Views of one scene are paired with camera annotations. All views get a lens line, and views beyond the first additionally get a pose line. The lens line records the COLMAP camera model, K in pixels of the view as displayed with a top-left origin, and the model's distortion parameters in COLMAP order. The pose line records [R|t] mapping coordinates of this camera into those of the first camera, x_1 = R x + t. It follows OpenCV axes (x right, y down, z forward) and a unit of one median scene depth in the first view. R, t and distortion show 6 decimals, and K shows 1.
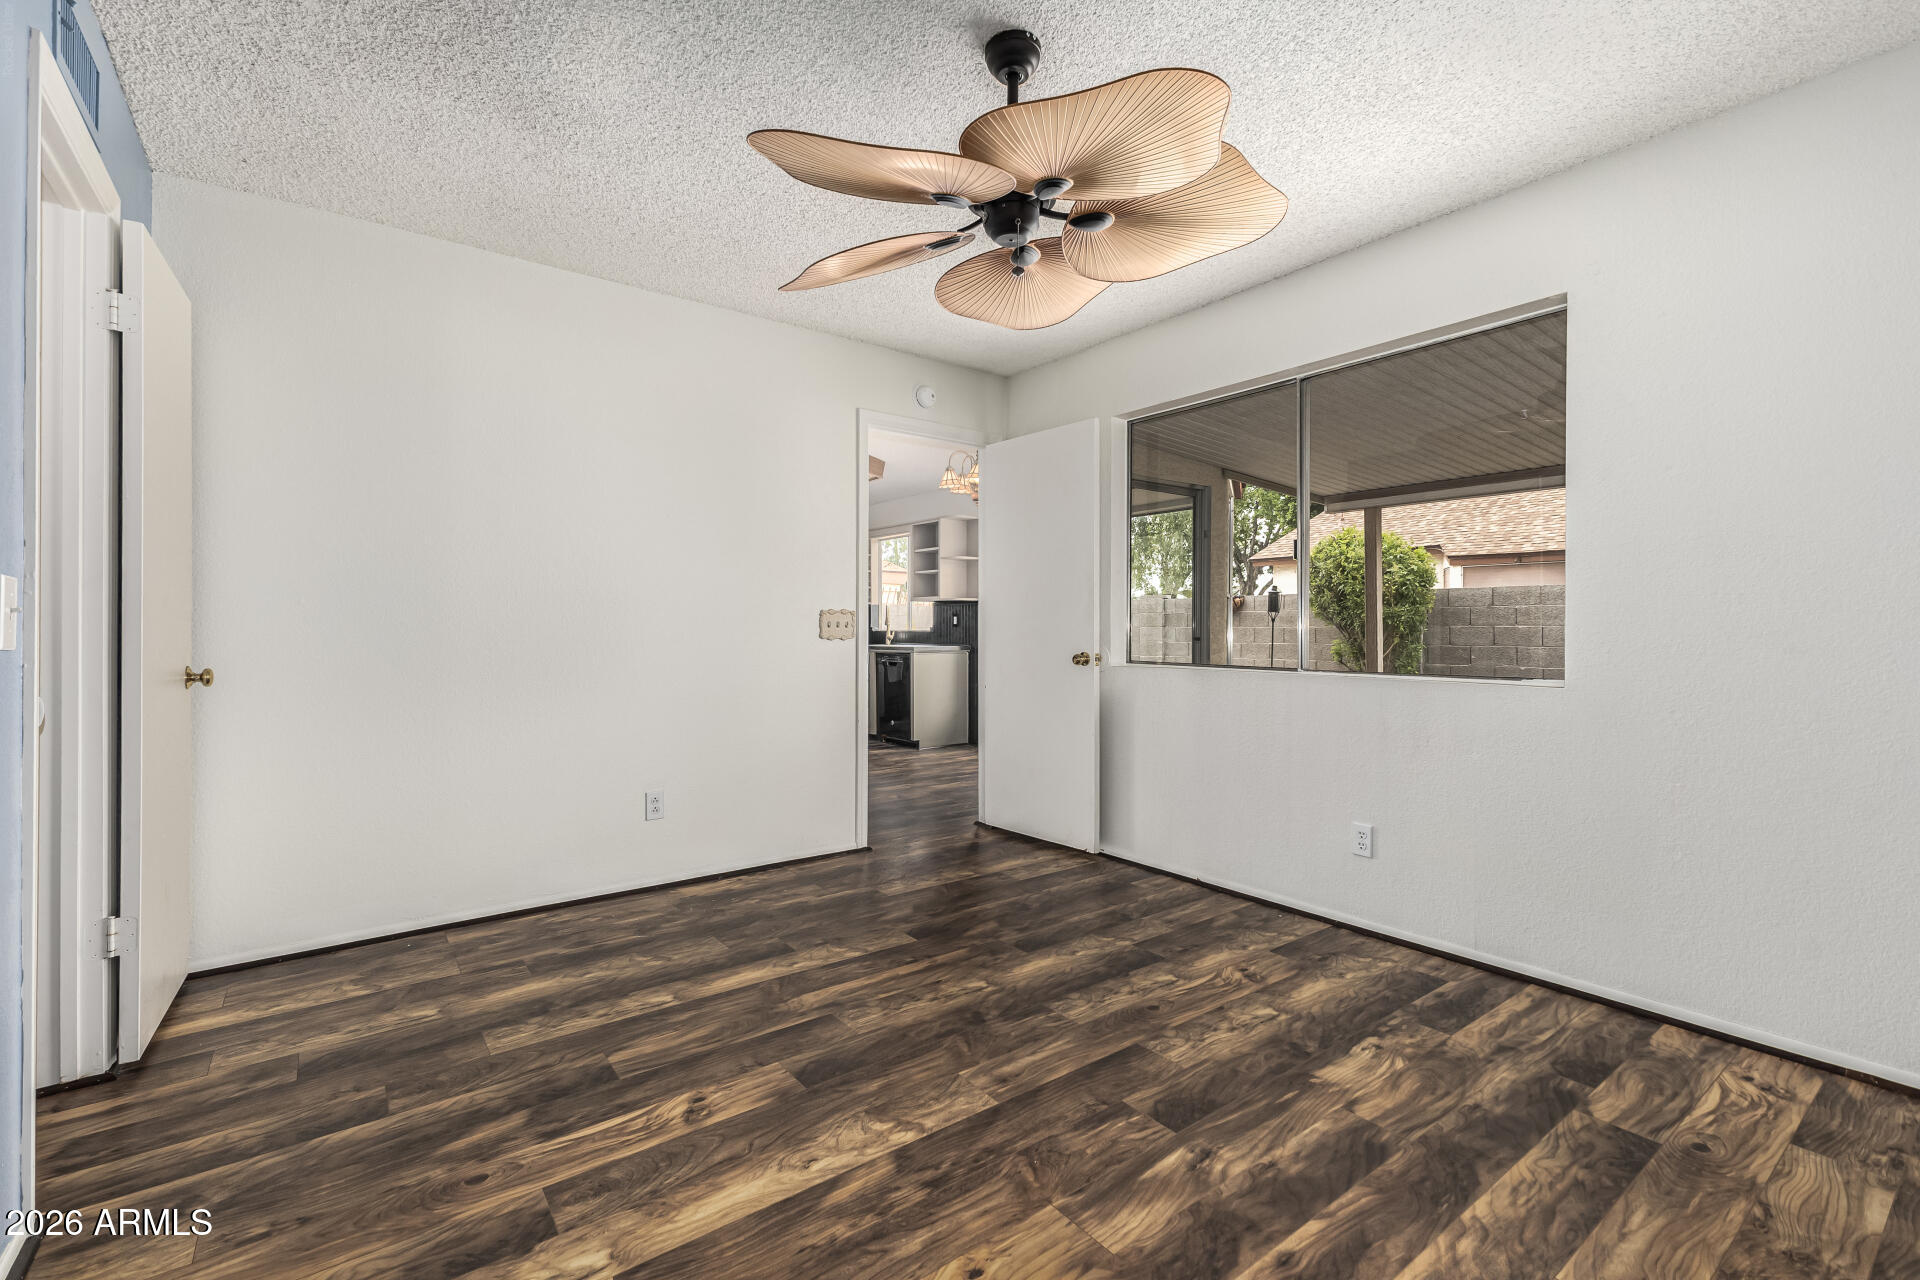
lens RADIAL K [[837.4, 0, 969.6], [0, 837.4, 623.3], [0, 0, 1]] dist [0.015182, -0.000224]
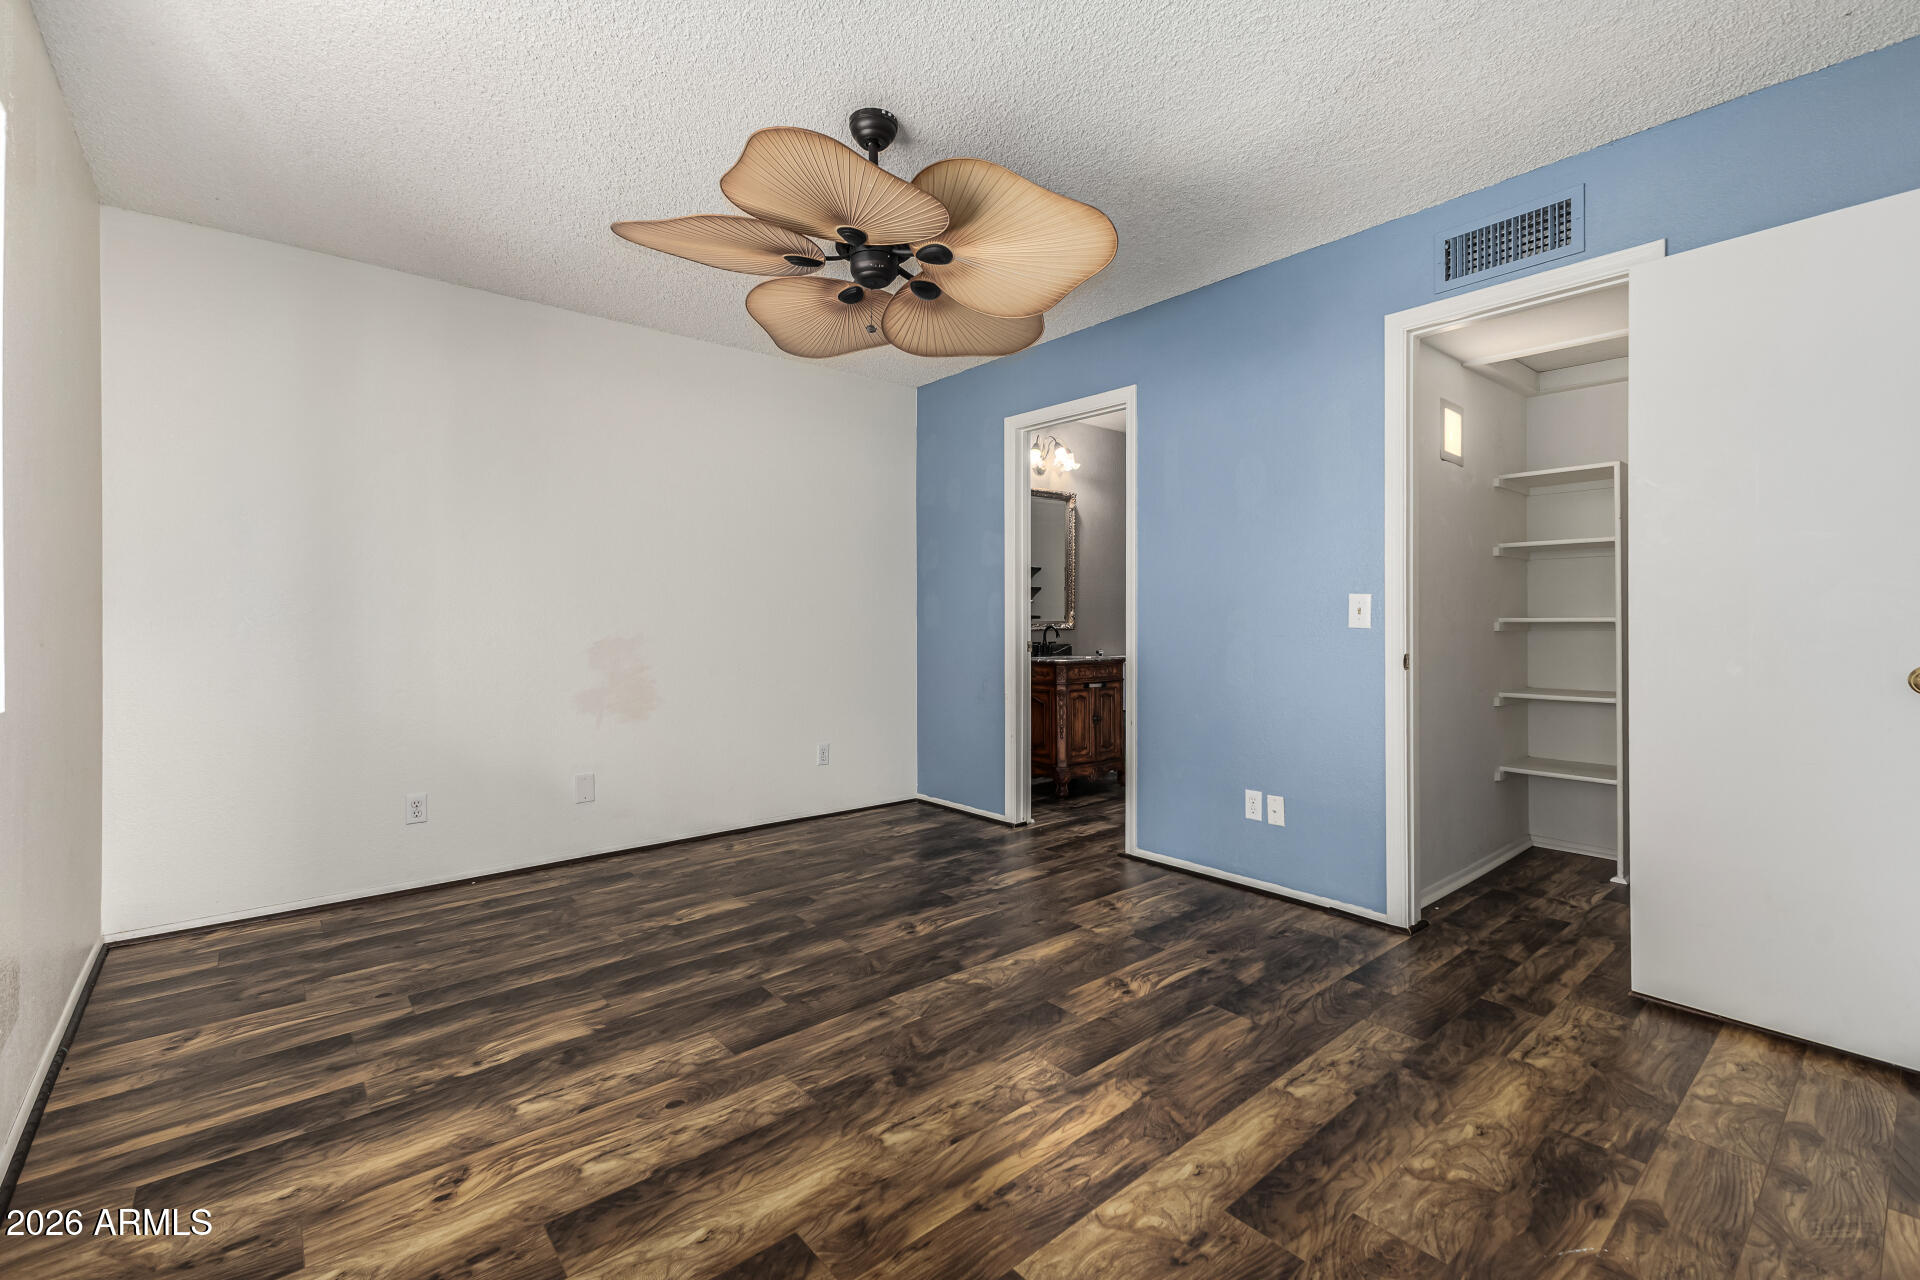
lens RADIAL K [[837.4, 0, 971.6], [0, 837.4, 629.8], [0, 0, 1]] dist [0.015182, -0.000224]
pose [[-0.998249, 0.004065, -0.059010, -0.015469], [0.003665, 0.999970, 0.006891, 0.011847], [0.059036, 0.006662, -0.998234, 2.016167]]
